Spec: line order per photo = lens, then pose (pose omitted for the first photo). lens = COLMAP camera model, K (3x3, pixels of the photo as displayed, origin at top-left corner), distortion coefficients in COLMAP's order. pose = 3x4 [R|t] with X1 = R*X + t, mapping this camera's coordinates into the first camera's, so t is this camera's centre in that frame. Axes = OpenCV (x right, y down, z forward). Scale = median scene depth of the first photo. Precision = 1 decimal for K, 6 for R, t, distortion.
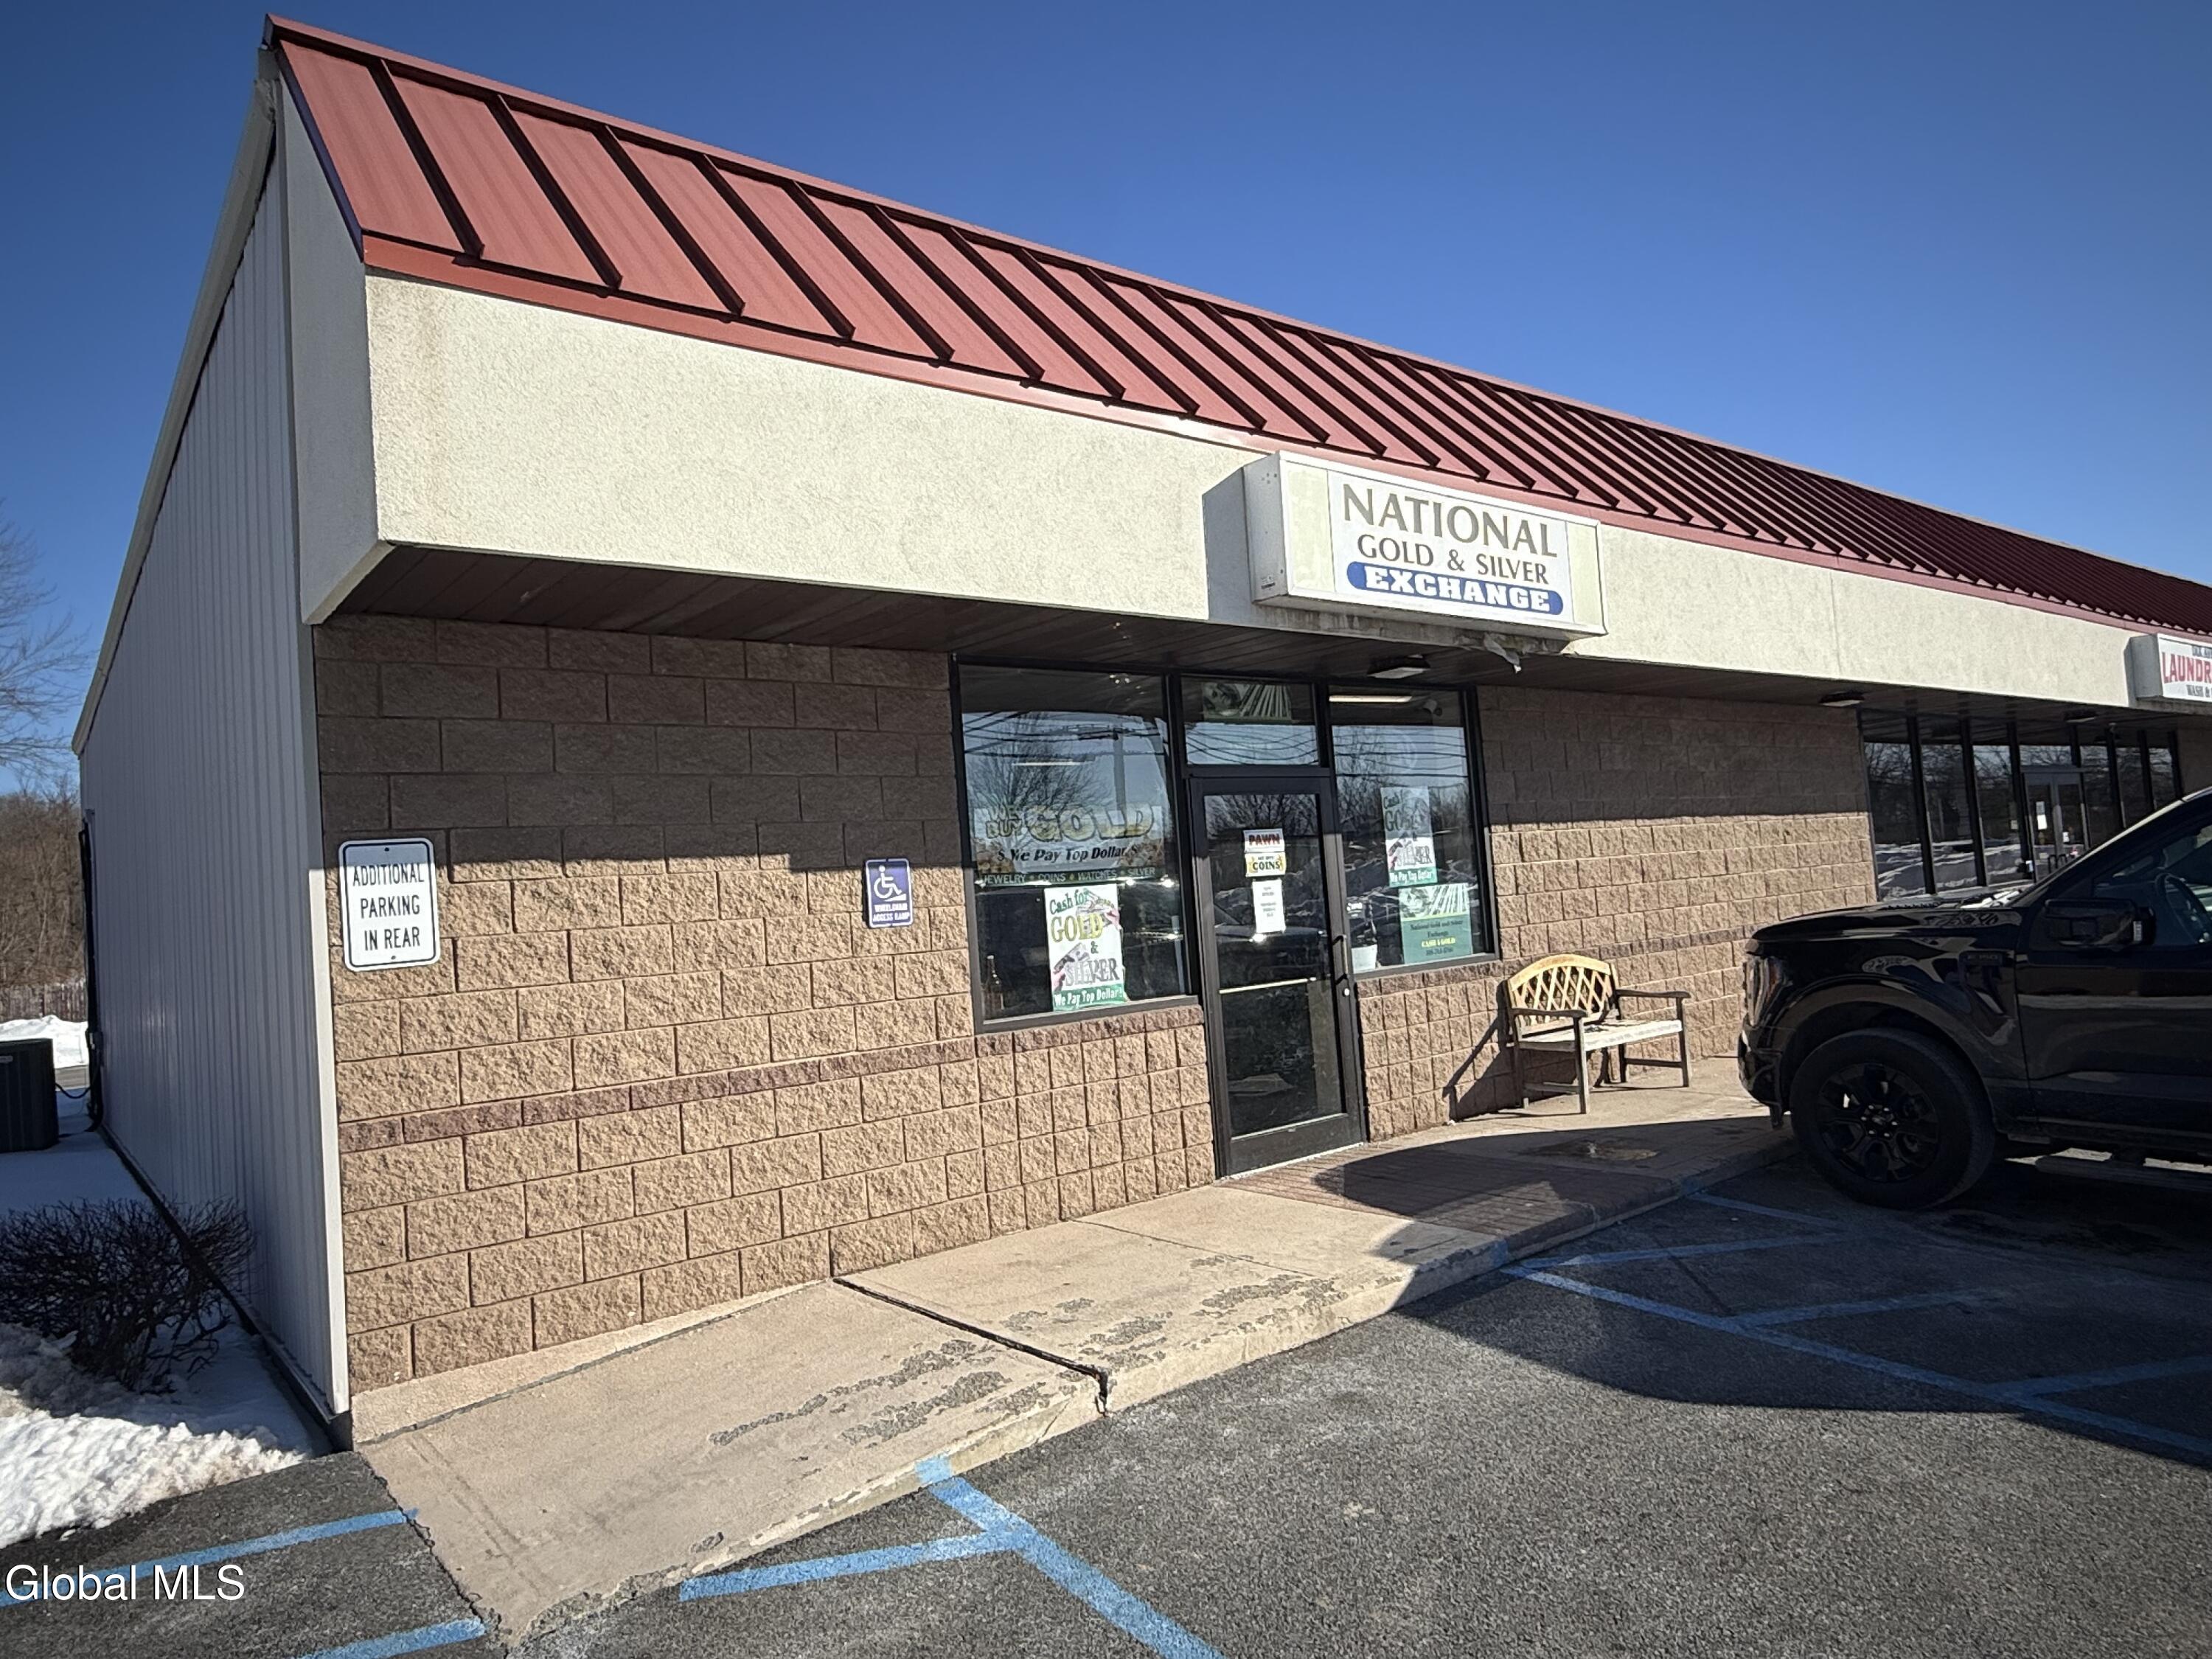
lens RADIAL K [[1392.2, 0, 1100.2], [0, 1392.2, 822.6], [0, 0, 1]] dist [-0.001261, -0.001213]
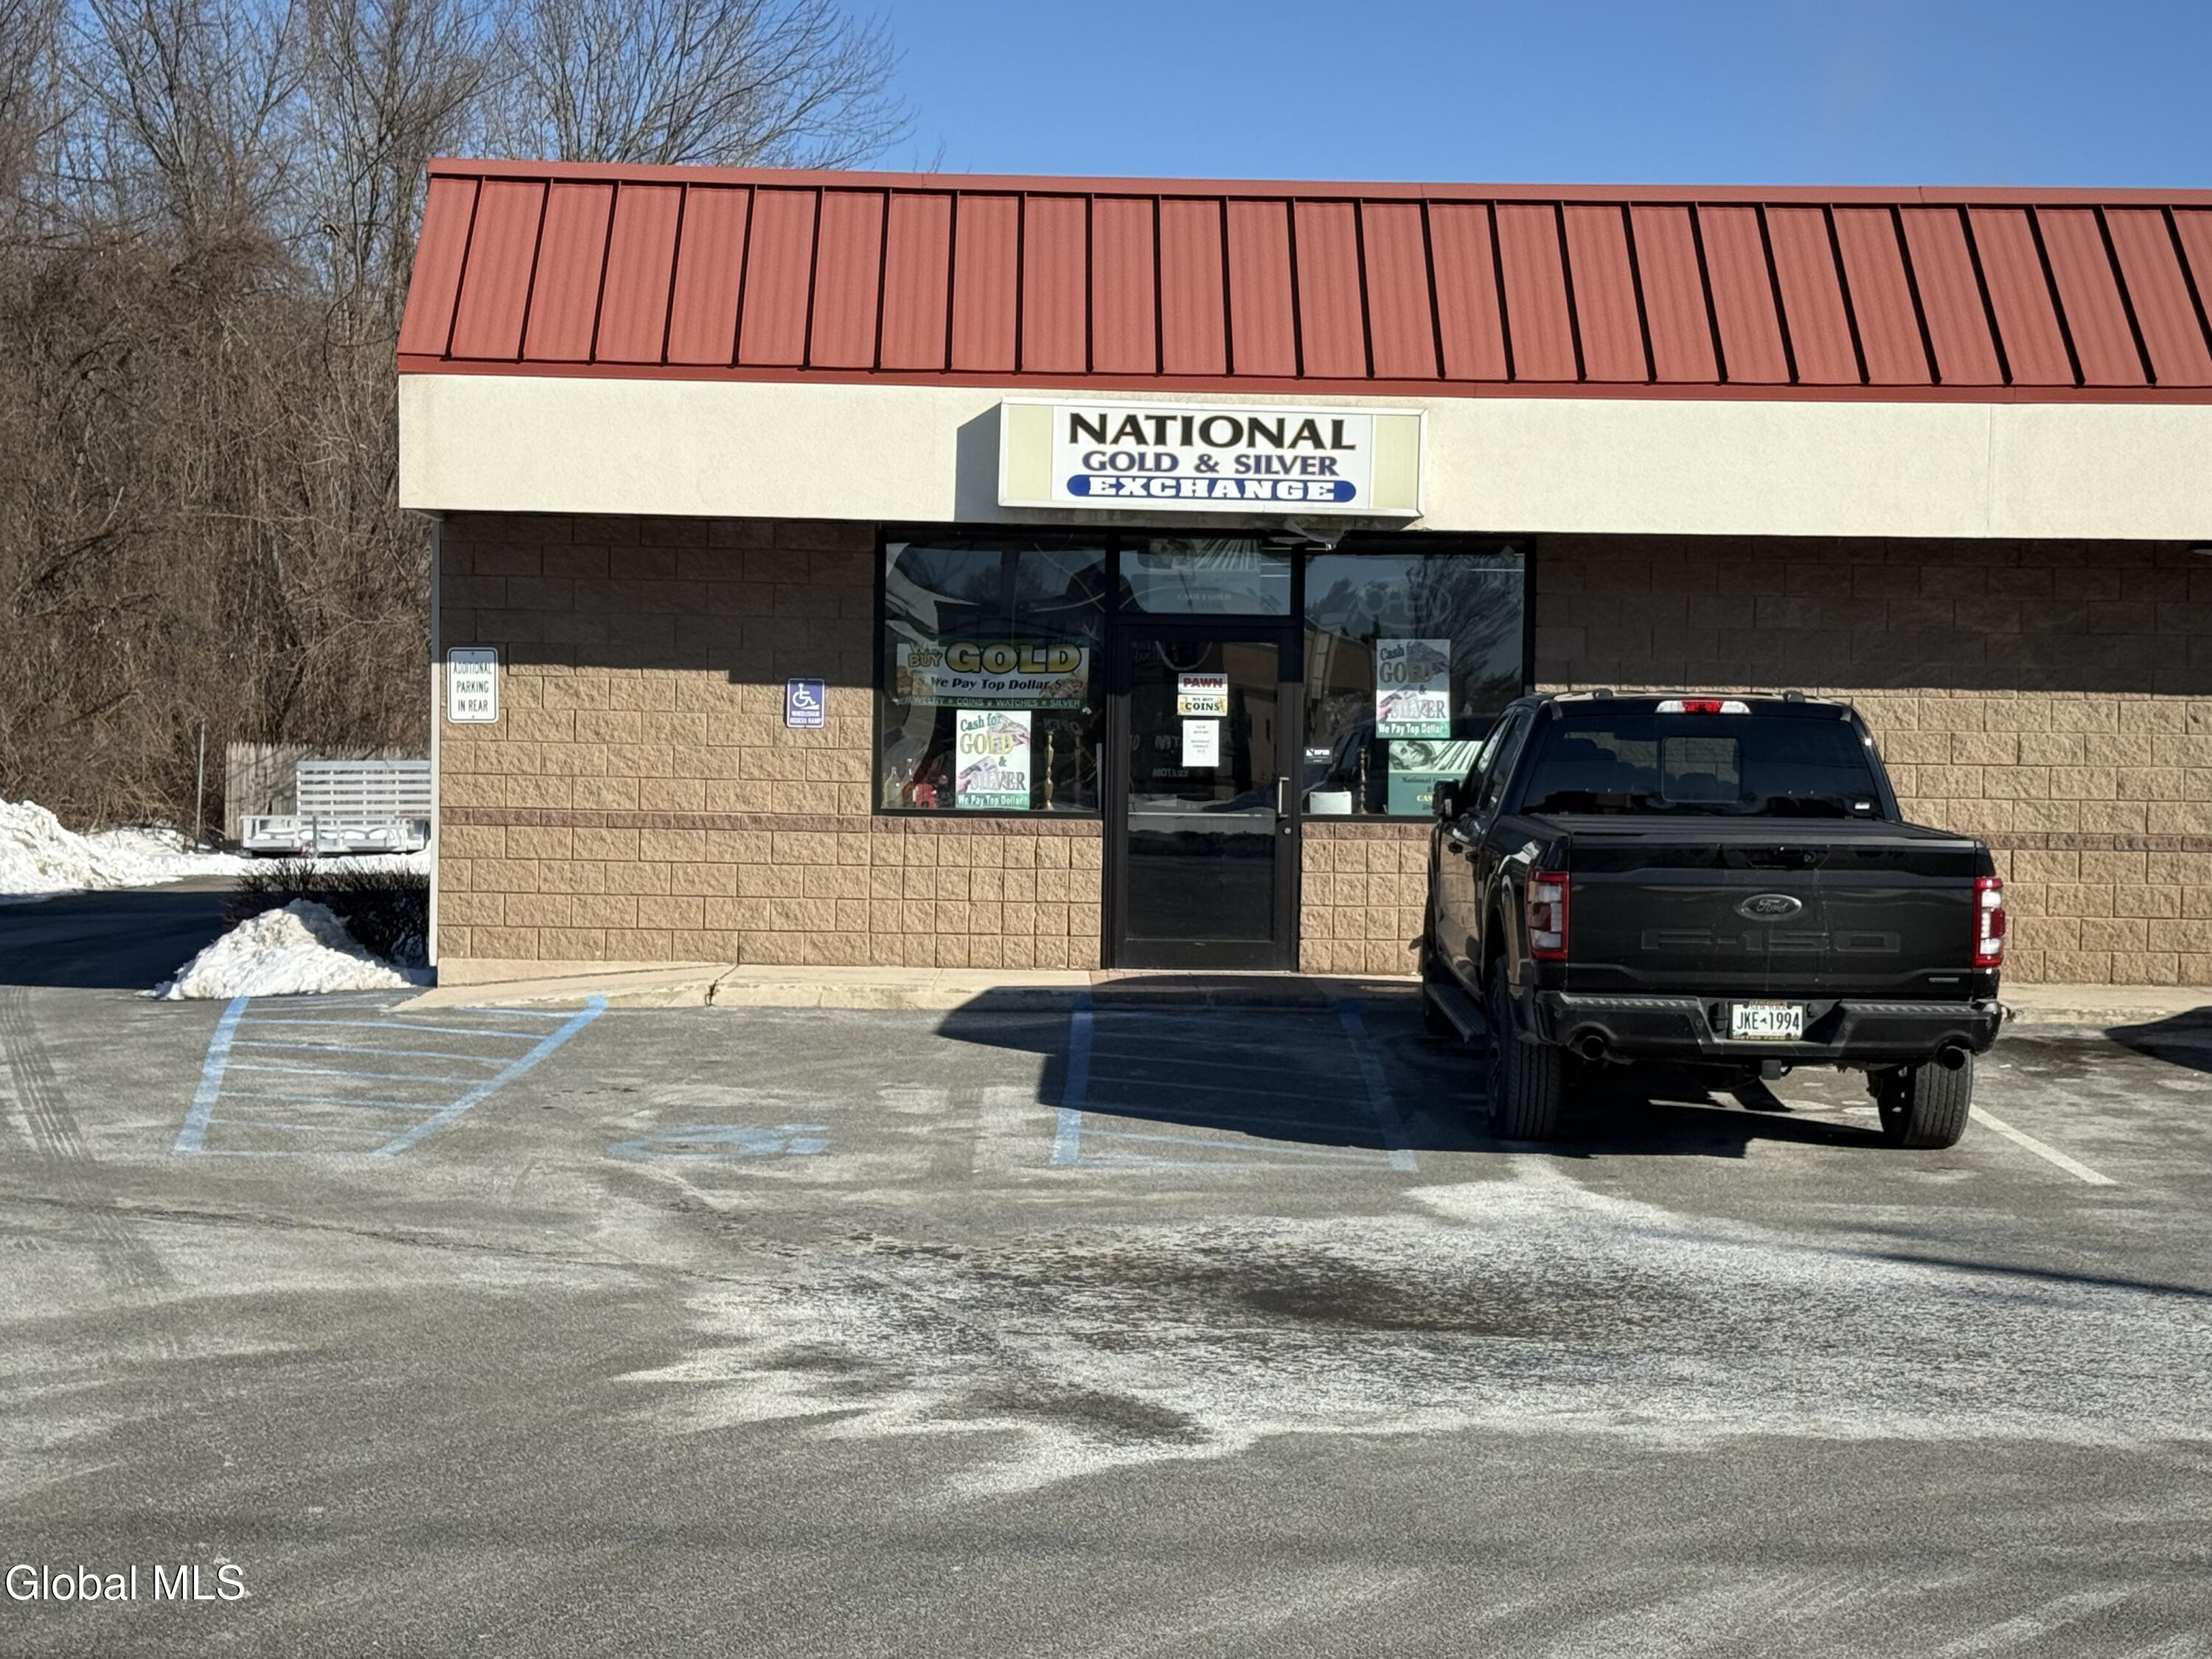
lens RADIAL K [[3636.6, 0, 1114.1], [0, 3636.6, 823.3], [0, 0, 1]] dist [0.167782, -0.199596]
pose [[0.787756, 0.097025, -0.608298, 2.212531], [-0.040956, 0.993582, 0.105440, -0.215929], [0.614625, -0.058147, 0.786674, -1.594816]]
